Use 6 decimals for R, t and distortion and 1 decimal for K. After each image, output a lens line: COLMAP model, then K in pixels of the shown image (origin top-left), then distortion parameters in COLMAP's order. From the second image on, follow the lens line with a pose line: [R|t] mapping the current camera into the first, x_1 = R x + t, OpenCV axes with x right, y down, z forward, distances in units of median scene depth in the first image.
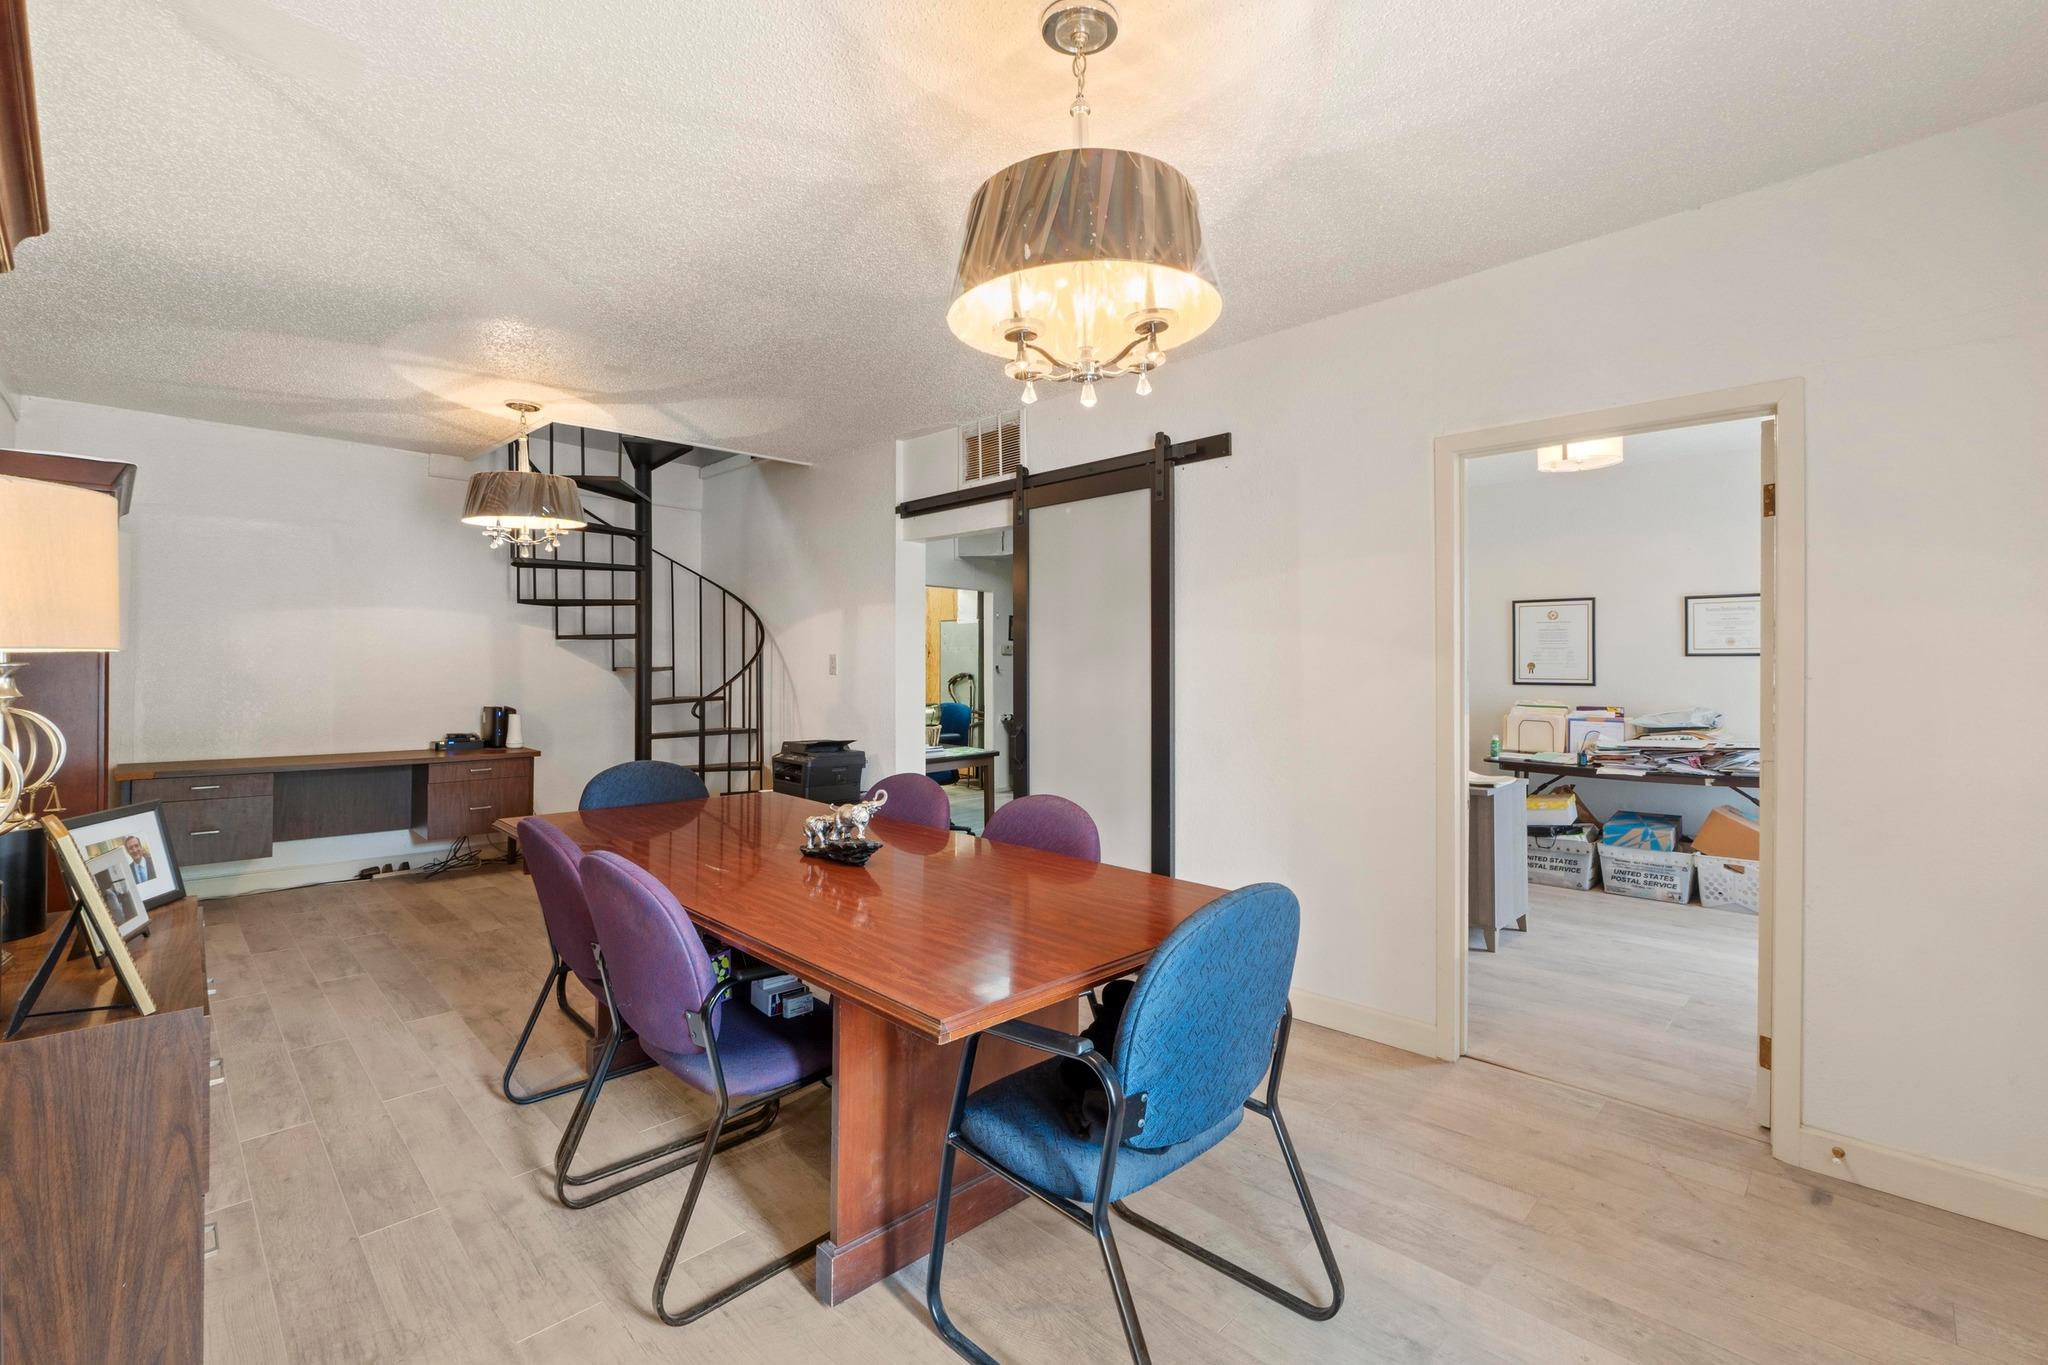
lens RADIAL K [[888.2, 0, 1037.2], [0, 888.2, 668.2], [0, 0, 1]] dist [0.001411, 0.000163]
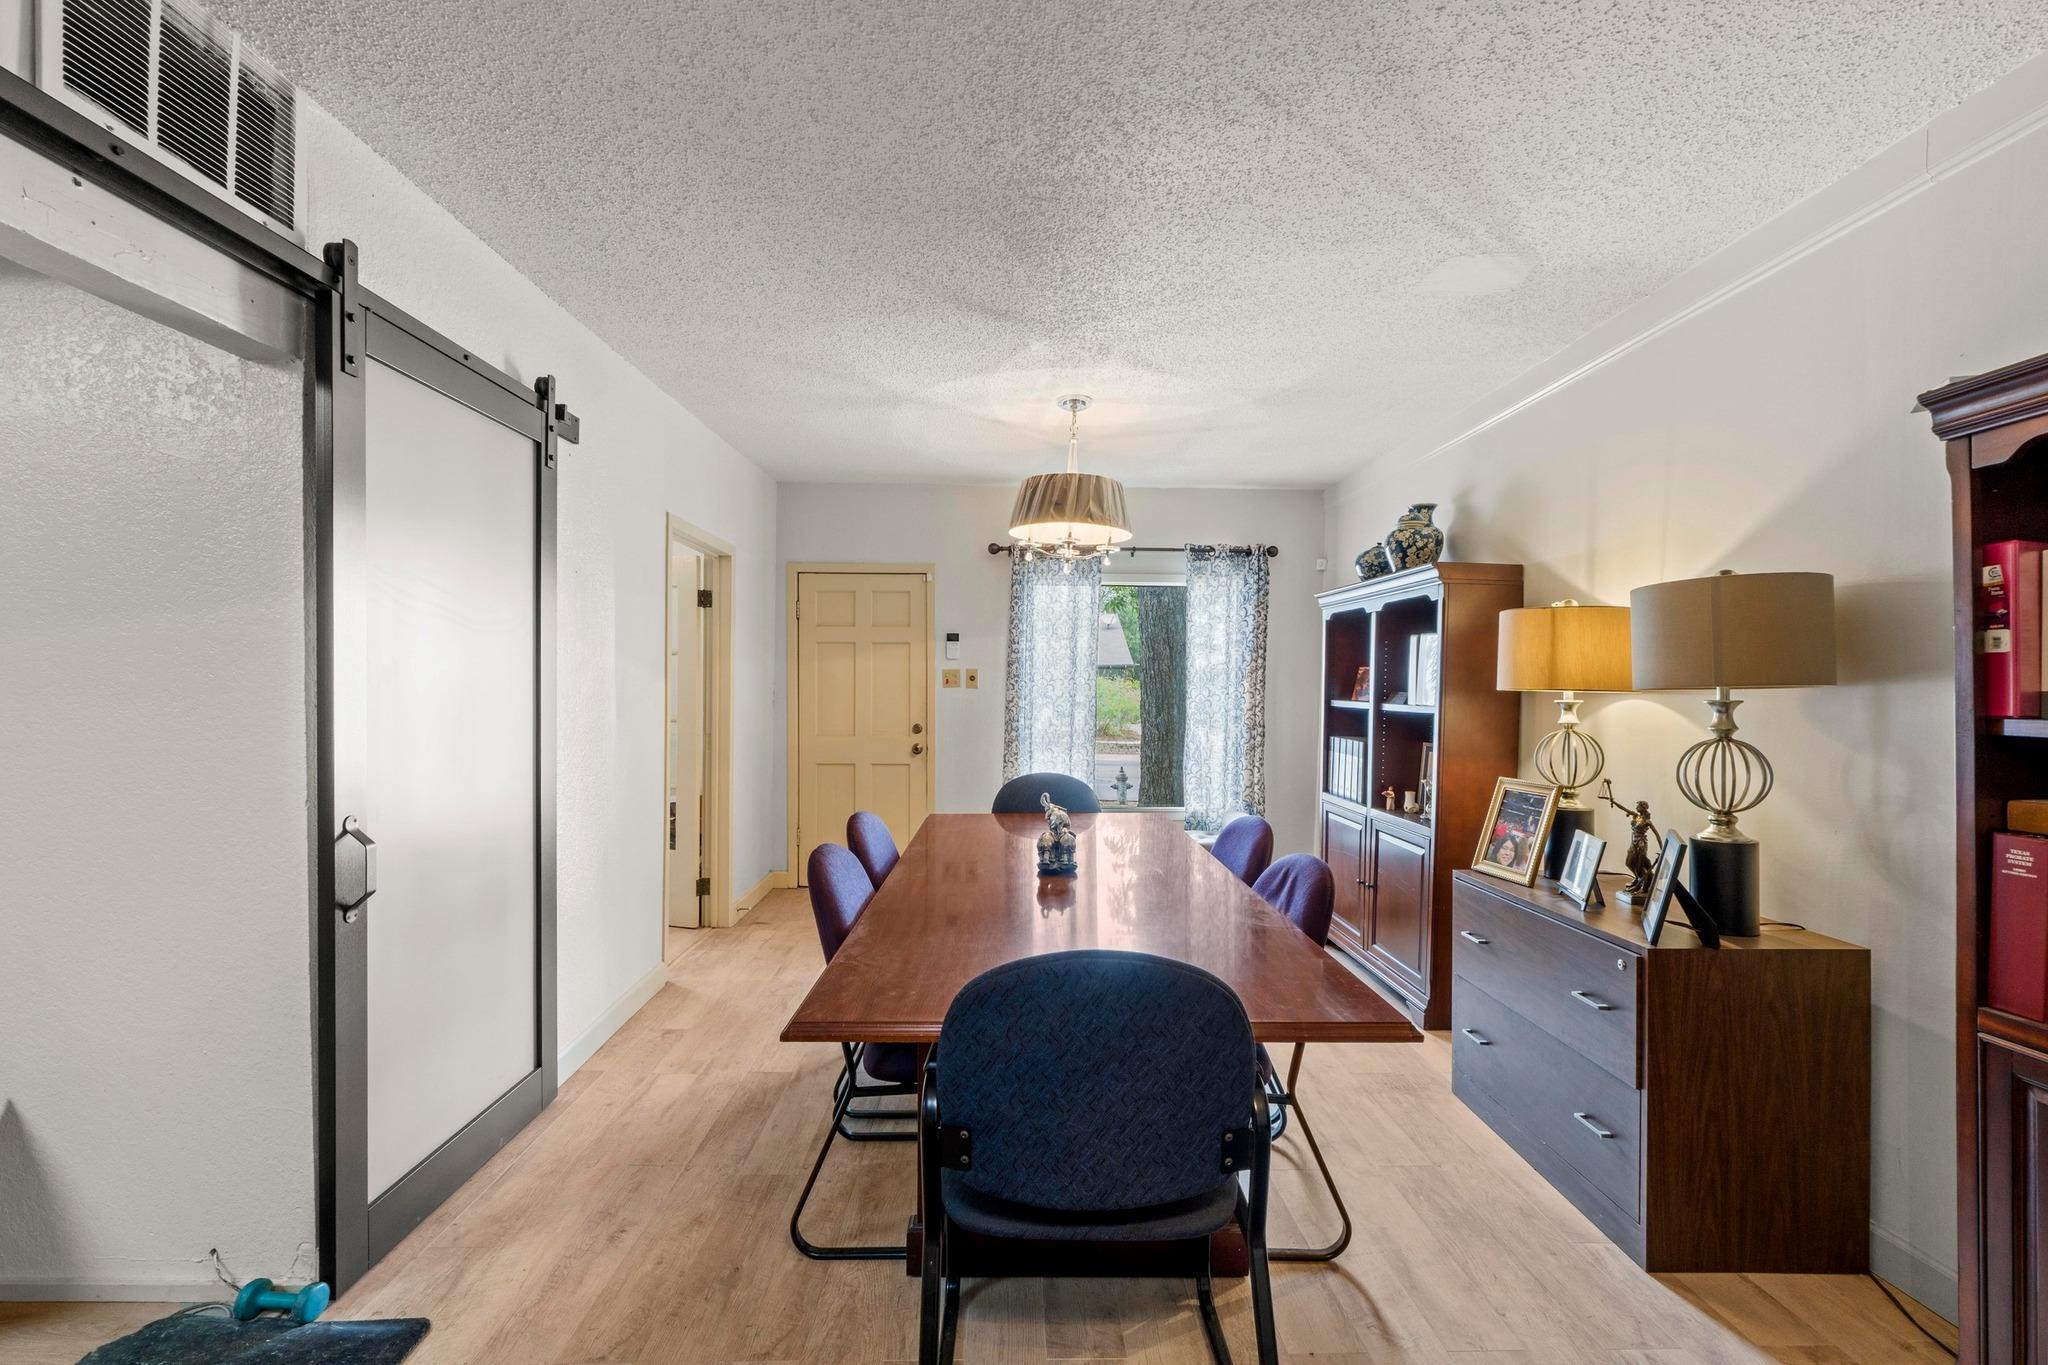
lens RADIAL K [[888.2, 0, 1024.3], [0, 888.2, 681.7], [0, 0, 1]] dist [0.001411, 0.000163]
pose [[-0.715152, -0.001379, 0.698967, -0.966640], [-0.005123, 0.999982, -0.003269, -0.004296], [-0.698950, -0.005919, -0.715146, 1.805073]]
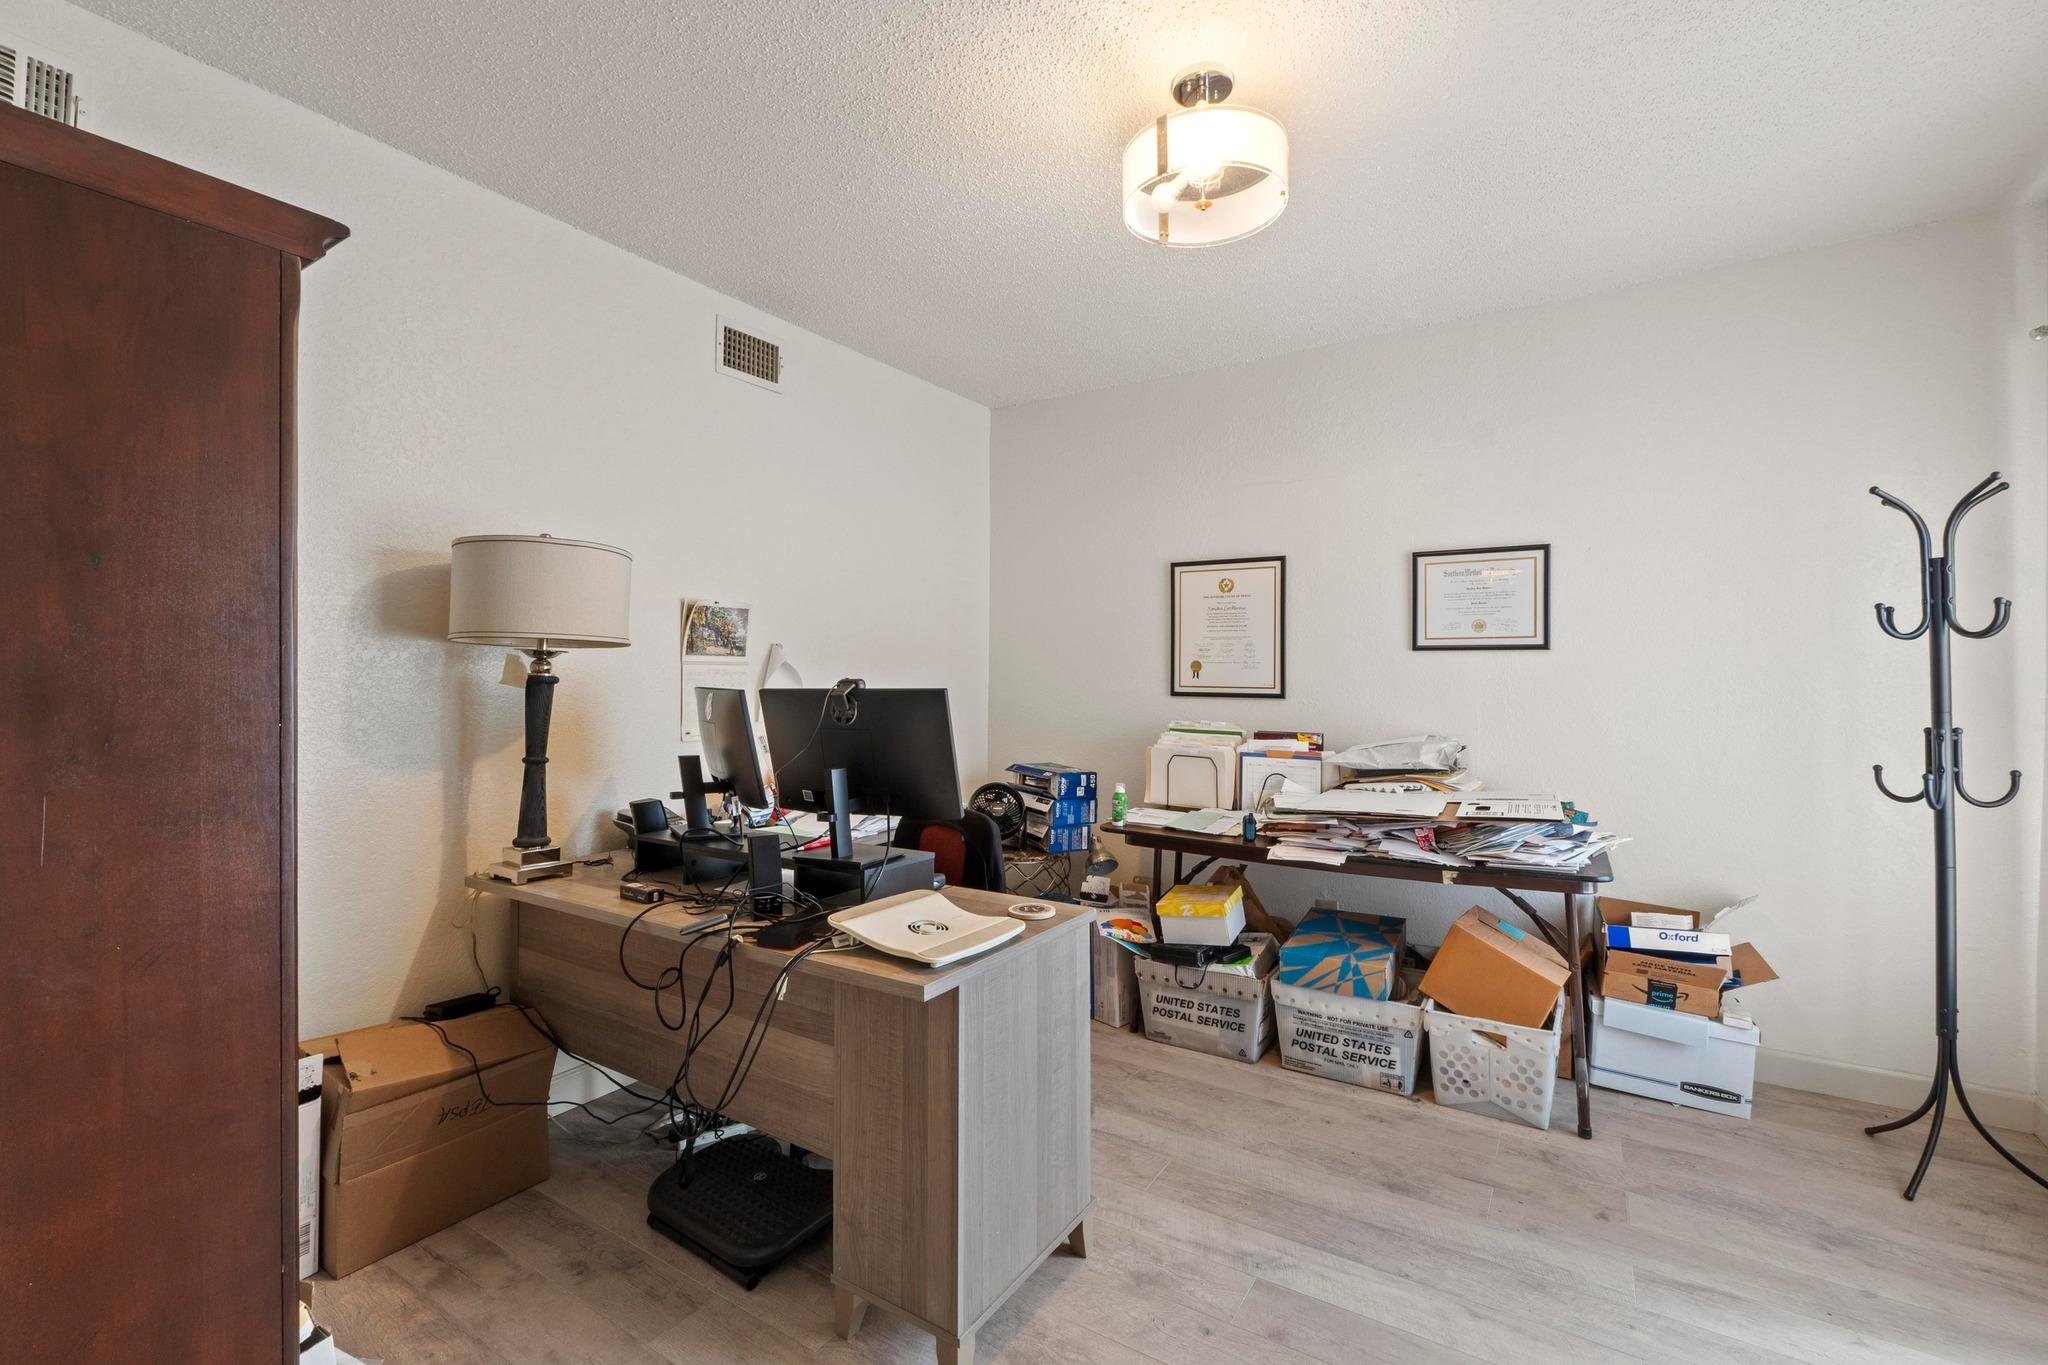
lens RADIAL K [[888.2, 0, 1011.4], [0, 888.2, 681.6], [0, 0, 1]] dist [0.001411, 0.000163]
pose [[0.980149, 0.004559, 0.198212, 0.356203], [-0.005361, 0.999979, 0.003508, 0.007806], [-0.198192, -0.004501, 0.980153, 0.481624]]
